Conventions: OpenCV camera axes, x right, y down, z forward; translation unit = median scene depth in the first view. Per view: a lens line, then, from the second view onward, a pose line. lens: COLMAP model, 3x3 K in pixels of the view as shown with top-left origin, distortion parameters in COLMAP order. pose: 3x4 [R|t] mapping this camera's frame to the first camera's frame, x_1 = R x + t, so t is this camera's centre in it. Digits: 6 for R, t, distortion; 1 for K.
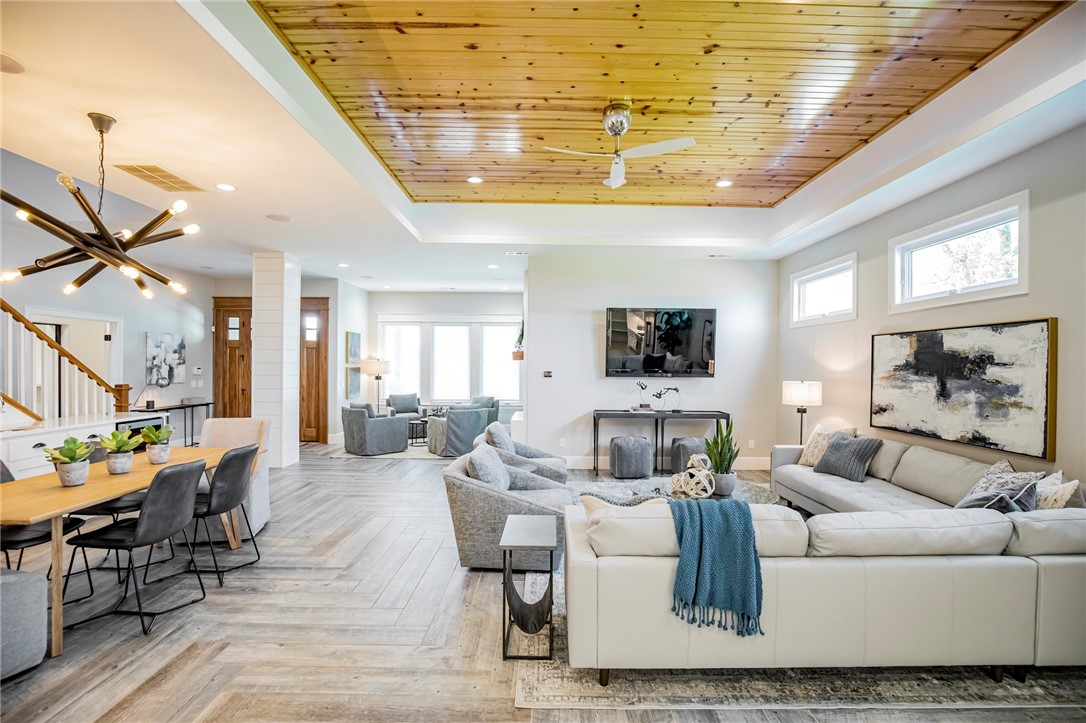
lens RADIAL K [[502.8, 0, 547.6], [0, 502.8, 366.7], [0, 0, 1]] dist [-0.029102, 0.002782]
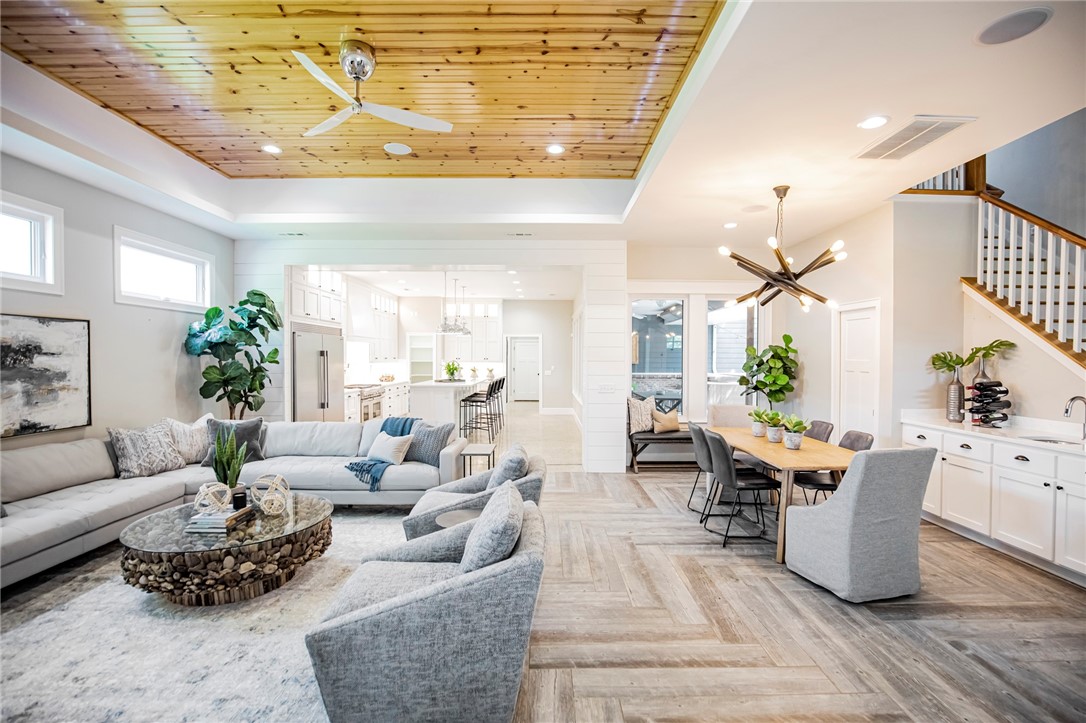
lens RADIAL K [[502.8, 0, 546.6], [0, 502.8, 365.2], [0, 0, 1]] dist [-0.029102, 0.002782]
pose [[-0.999933, -0.011517, 0.001441, -0.117230], [-0.011487, 0.999742, 0.019600, -0.007842], [-0.001667, 0.019582, -0.999807, 1.188160]]
